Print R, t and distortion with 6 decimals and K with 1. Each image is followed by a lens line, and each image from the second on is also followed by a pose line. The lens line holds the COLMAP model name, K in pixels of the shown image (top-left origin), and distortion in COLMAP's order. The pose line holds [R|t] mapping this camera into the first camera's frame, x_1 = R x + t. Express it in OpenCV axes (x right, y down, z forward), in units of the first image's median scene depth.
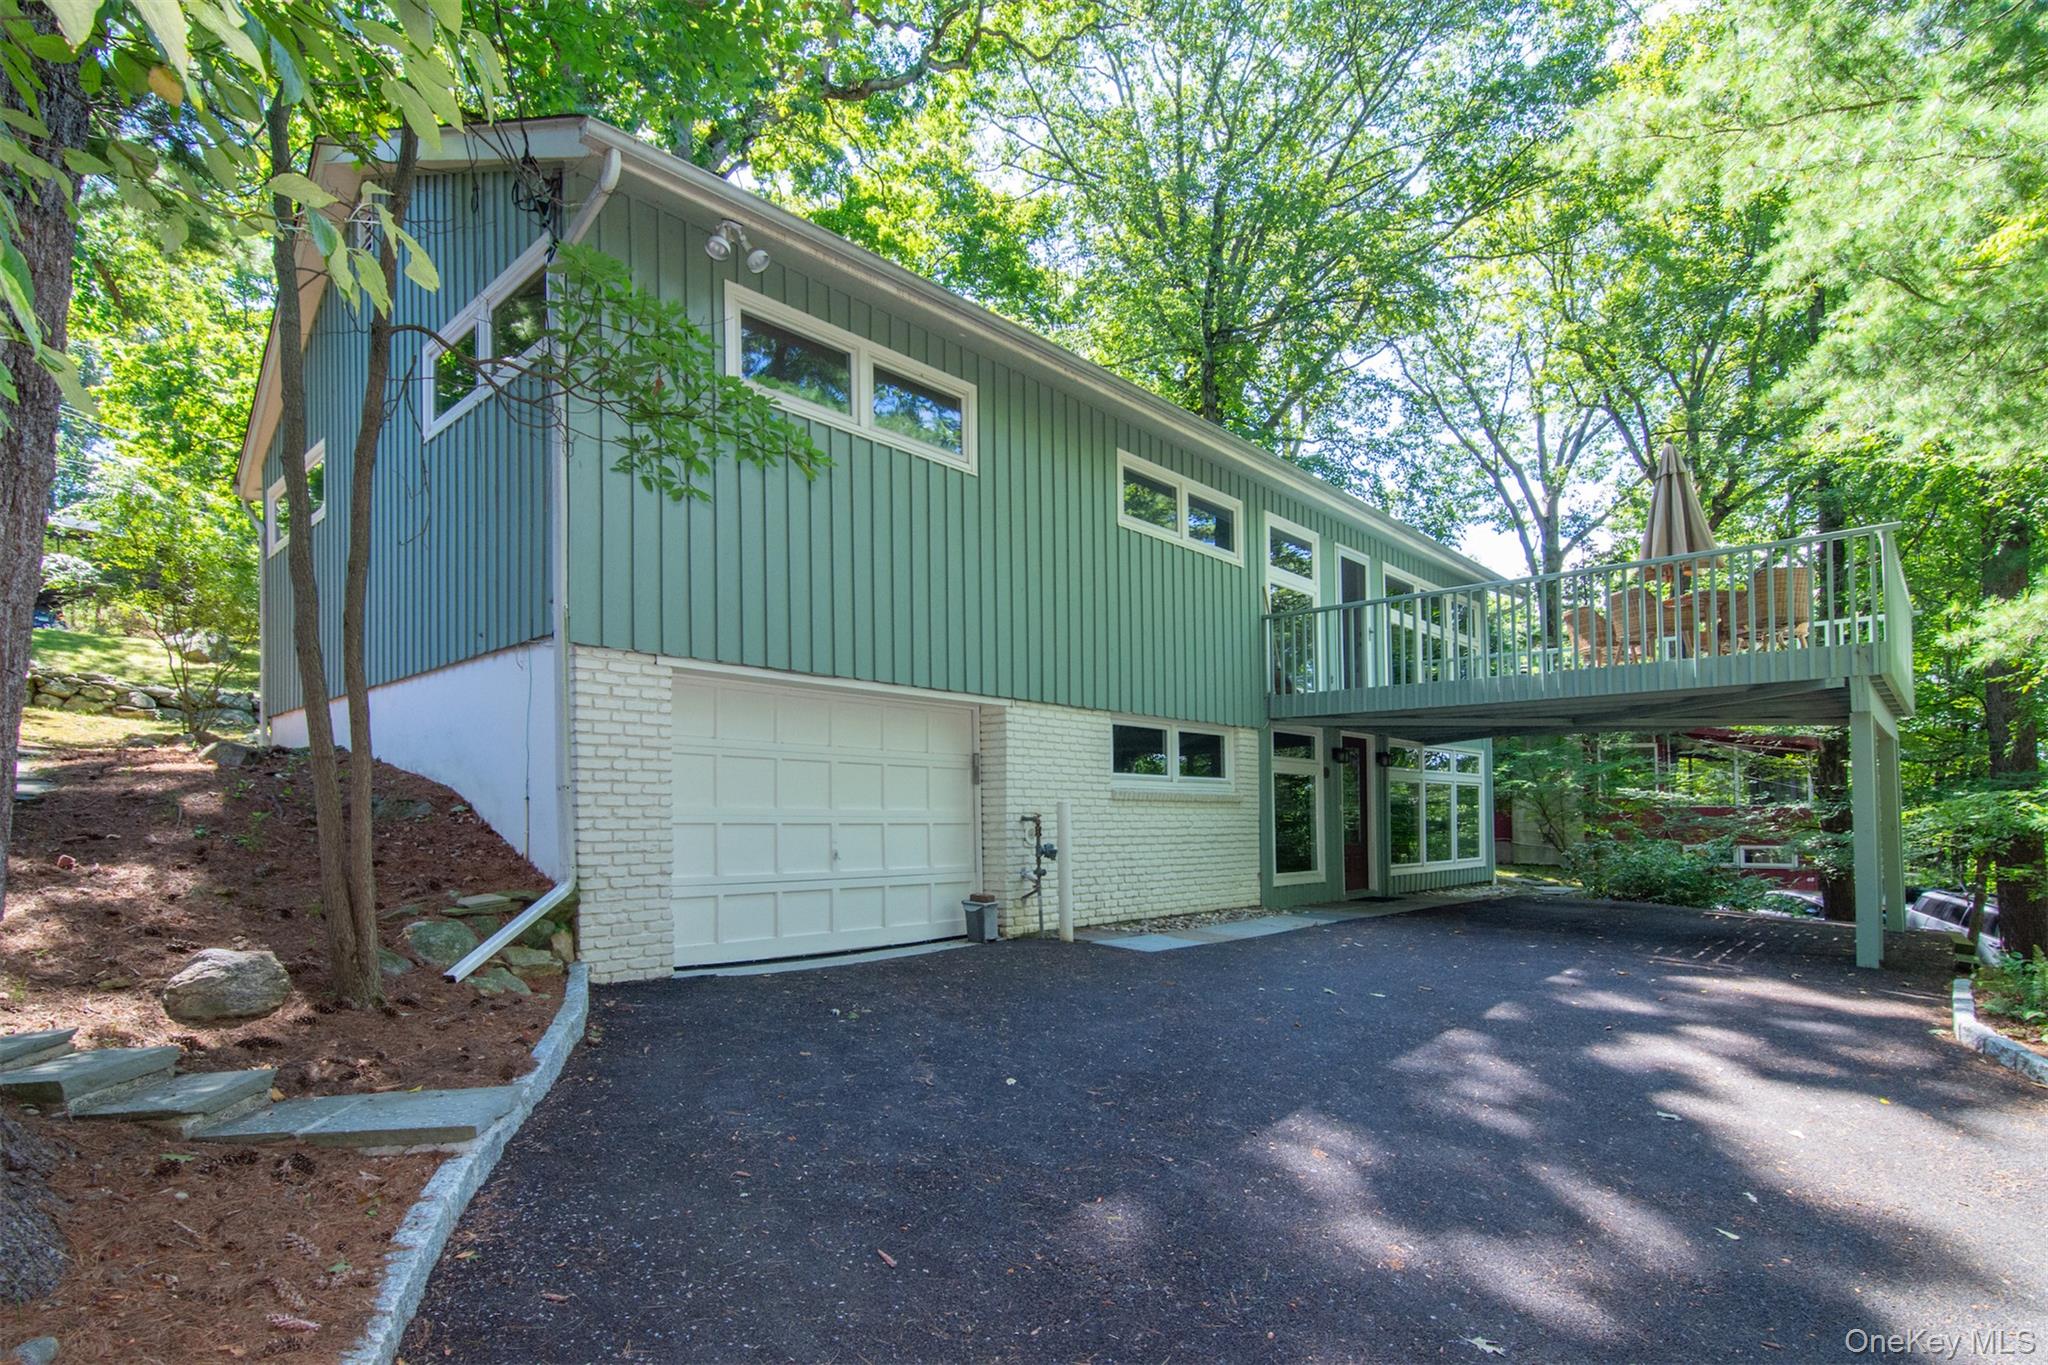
lens RADIAL K [[1007.2, 0, 1027.4], [0, 1007.2, 759.8], [0, 0, 1]] dist [-0.013604, 0.000136]
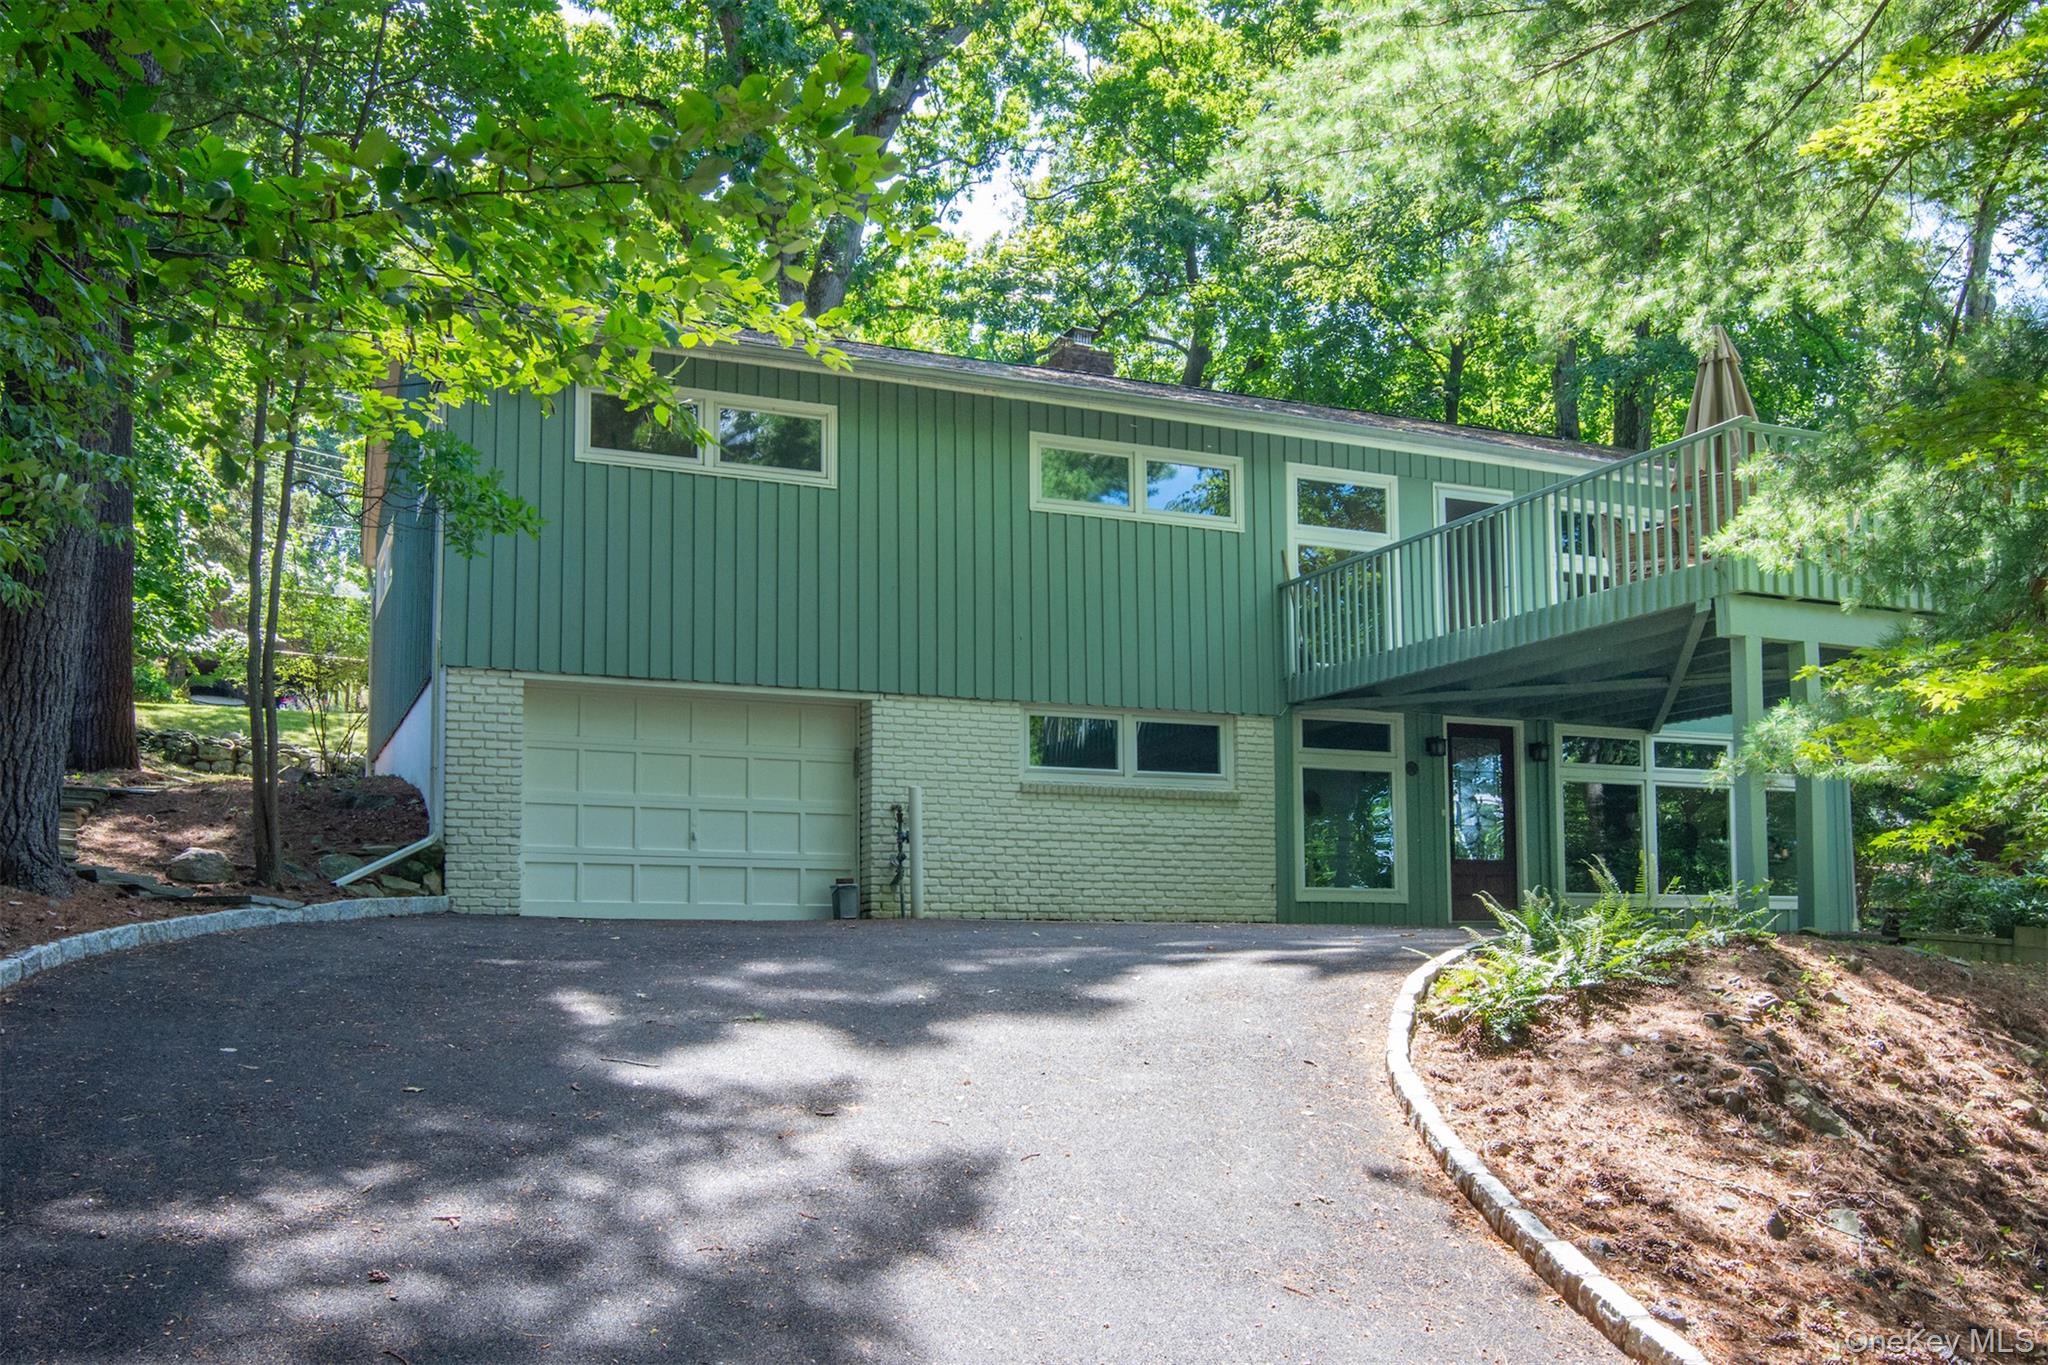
lens RADIAL K [[1792.3, 0, 1024.0], [0, 1792.3, 682.5], [0, 0, 1]] dist [0.005369, 0.001962]
pose [[0.903349, -0.068322, -0.423429, 0.820740], [0.023667, 0.993667, -0.109842, 0.123295], [0.428253, 0.089204, 0.899245, -0.551284]]
